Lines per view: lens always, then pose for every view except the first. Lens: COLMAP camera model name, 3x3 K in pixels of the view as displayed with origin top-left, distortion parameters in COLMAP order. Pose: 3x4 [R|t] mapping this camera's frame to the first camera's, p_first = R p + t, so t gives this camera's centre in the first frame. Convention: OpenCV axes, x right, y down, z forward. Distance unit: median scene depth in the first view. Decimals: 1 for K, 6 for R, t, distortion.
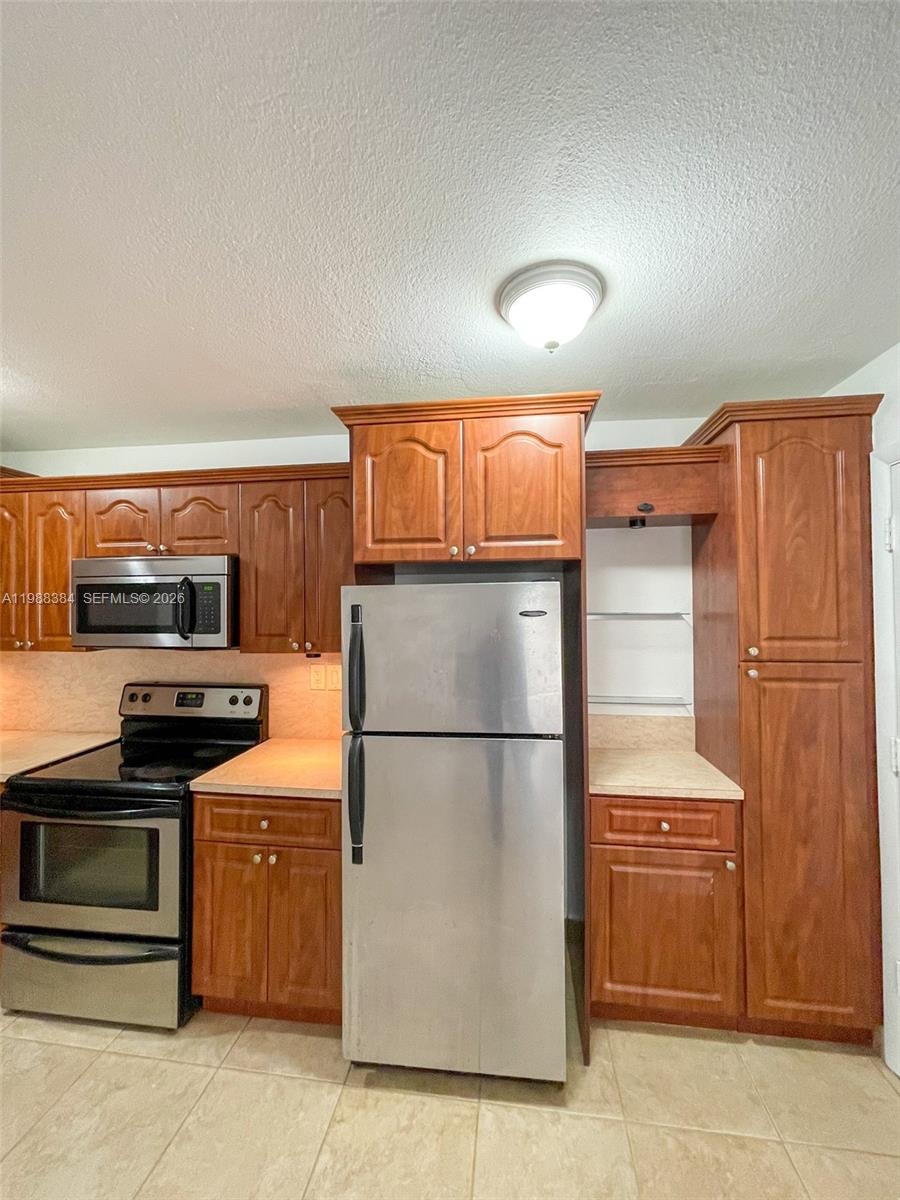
lens RADIAL K [[482.5, 0, 446.8], [0, 482.5, 600.2], [0, 0, 1]] dist [-0.002959, 0.001602]
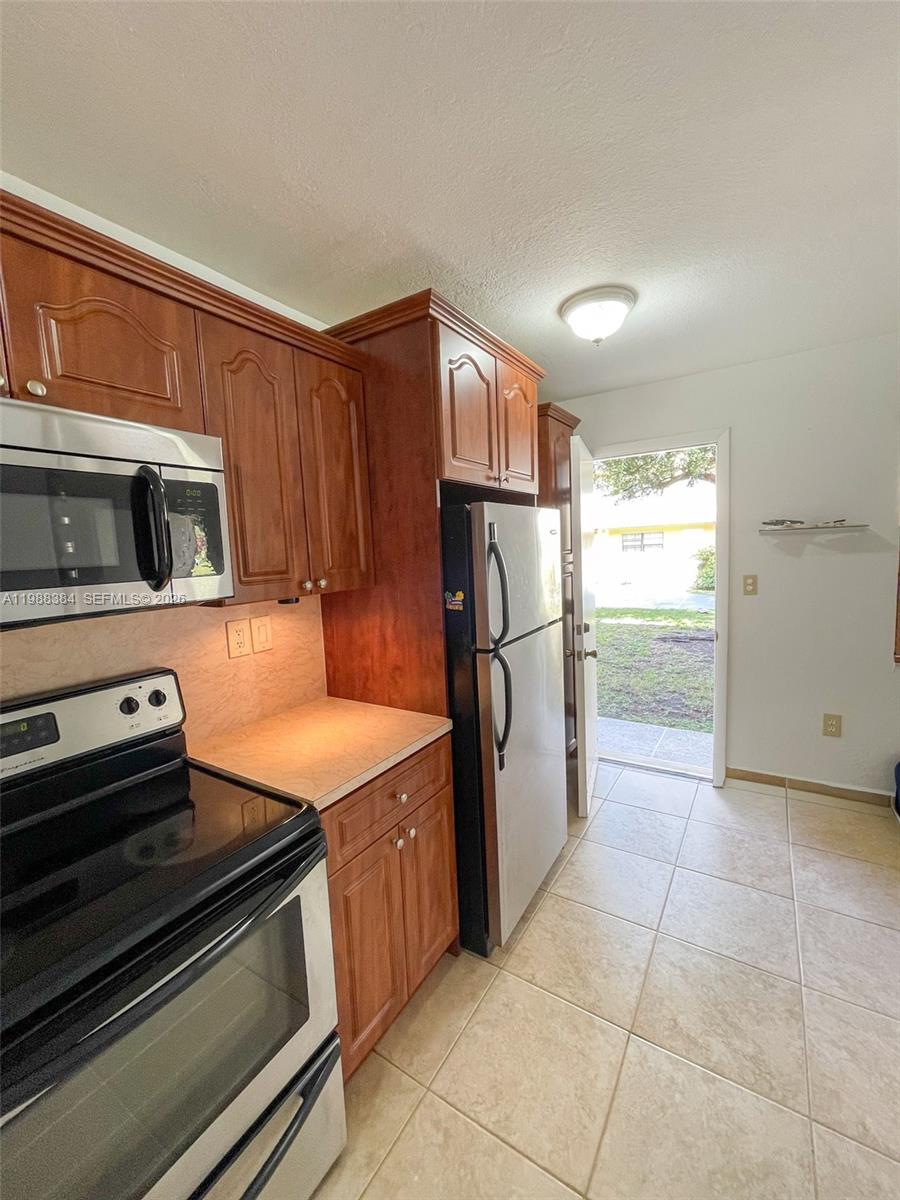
lens RADIAL K [[482.5, 0, 449.2], [0, 482.5, 600.2], [0, 0, 1]] dist [-0.002959, 0.001602]
pose [[0.426960, -0.108712, 0.897712, -1.048405], [0.026347, 0.993821, 0.107820, 0.053175], [-0.903886, -0.022383, 0.427186, 0.603497]]
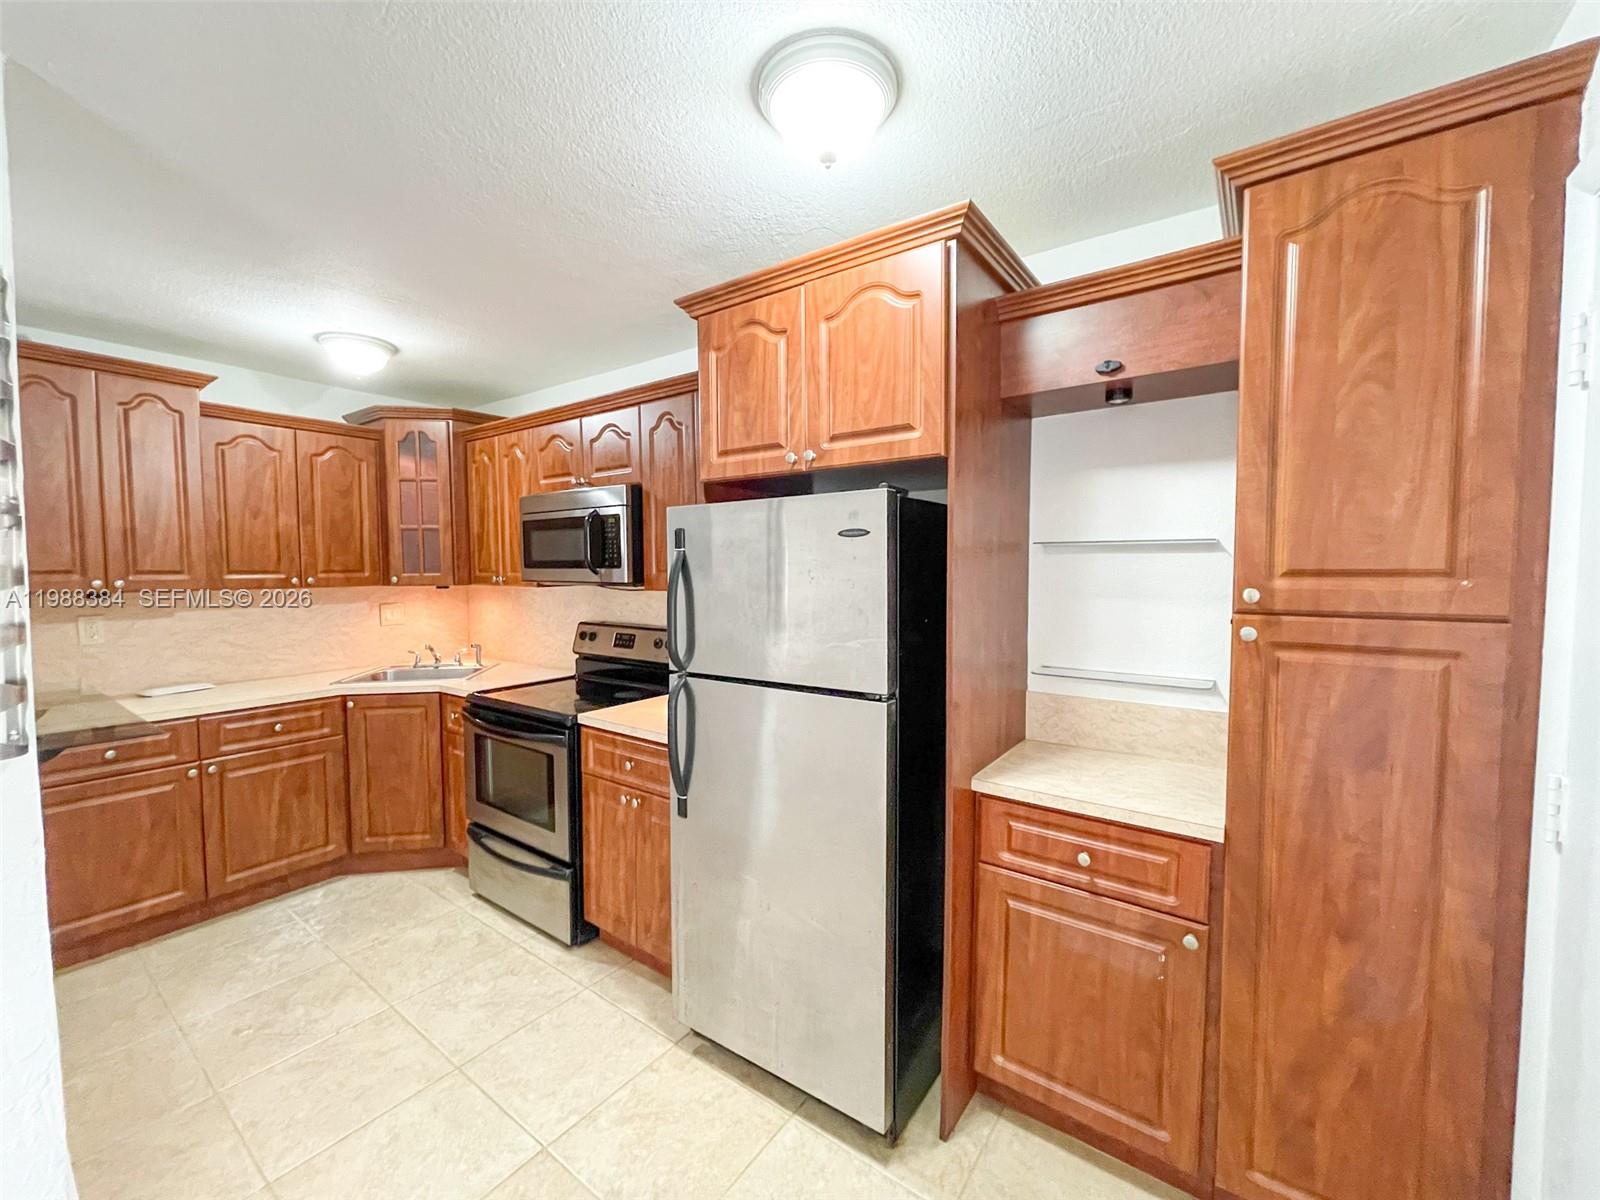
lens RADIAL K [[643.3, 0, 792.4], [0, 643.3, 601.6], [0, 0, 1]] dist [-0.002959, 0.001602]
pose [[0.879383, 0.029850, -0.475178, 0.506229], [0.004343, 0.997488, 0.070699, 0.055419], [0.476094, -0.064235, 0.877045, 0.063487]]
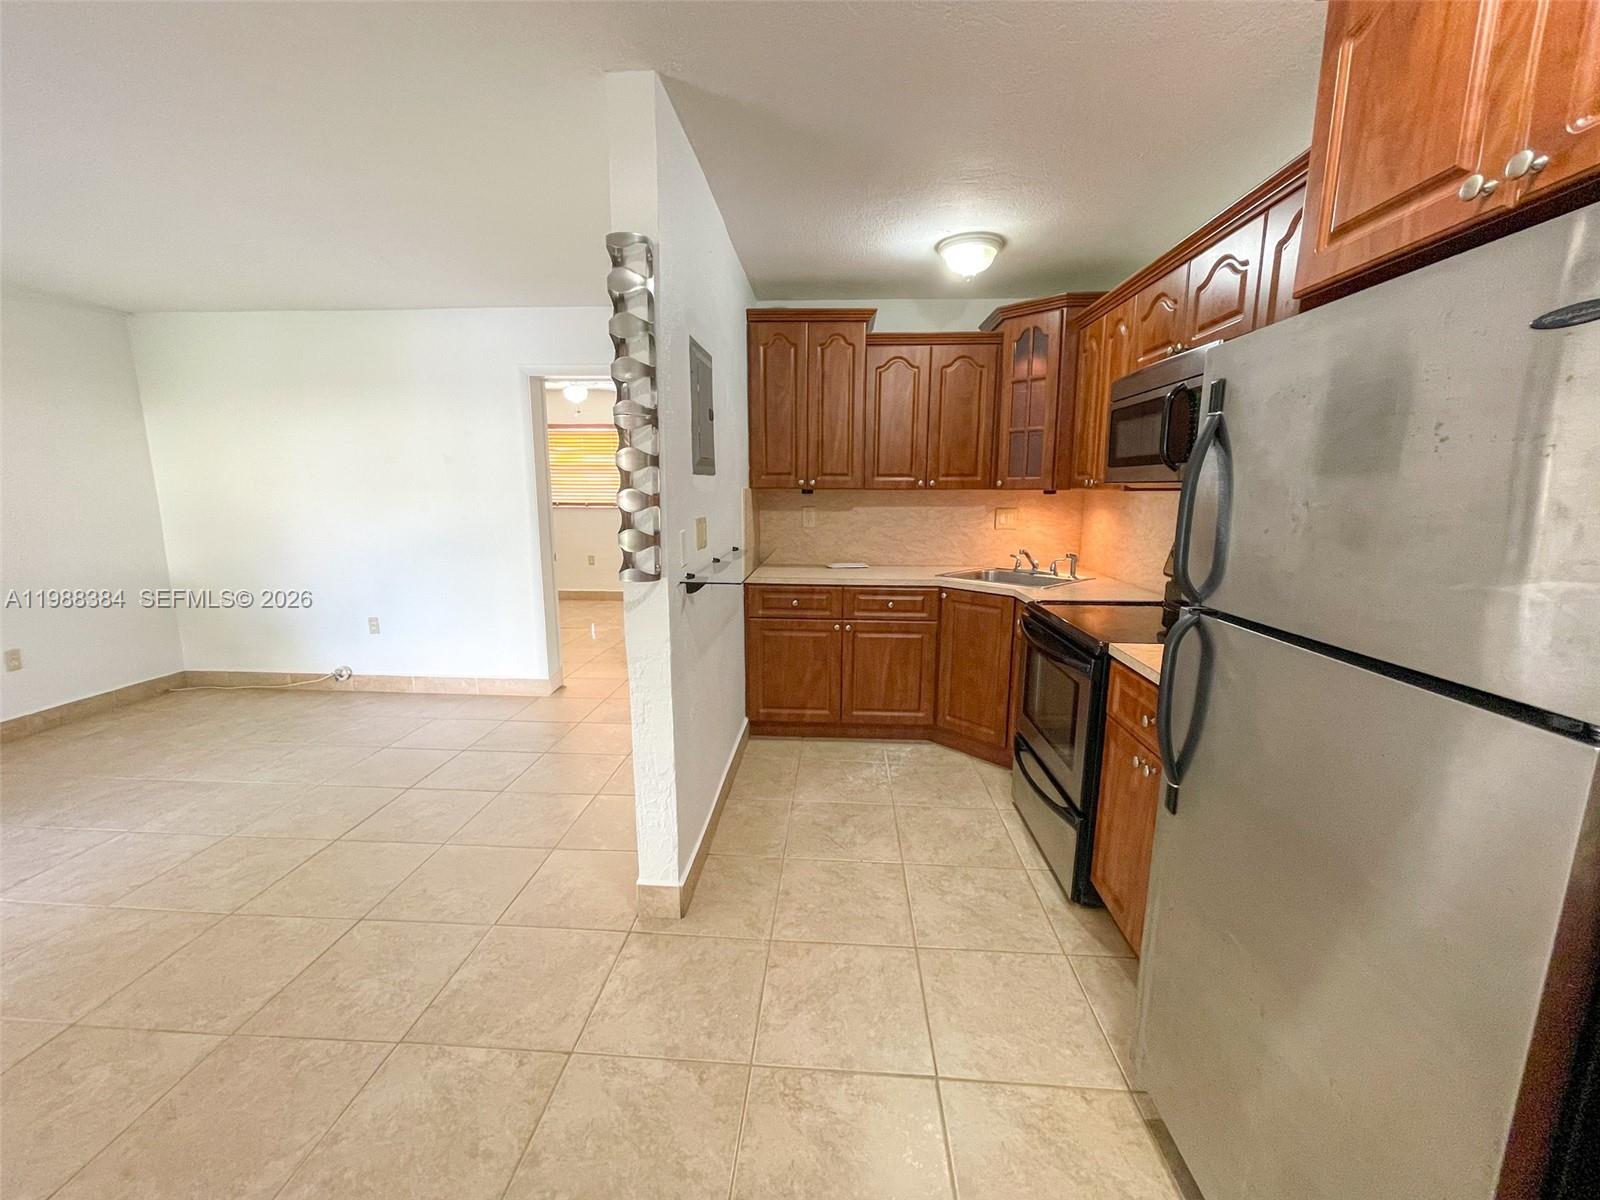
lens RADIAL K [[643.3, 0, 803.6], [0, 643.3, 599.5], [0, 0, 1]] dist [-0.002959, 0.001602]
pose [[0.078428, 0.177828, -0.980931, 0.498400], [0.010032, 0.983771, 0.179145, 0.111395], [0.996869, -0.023890, 0.075372, 0.429187]]
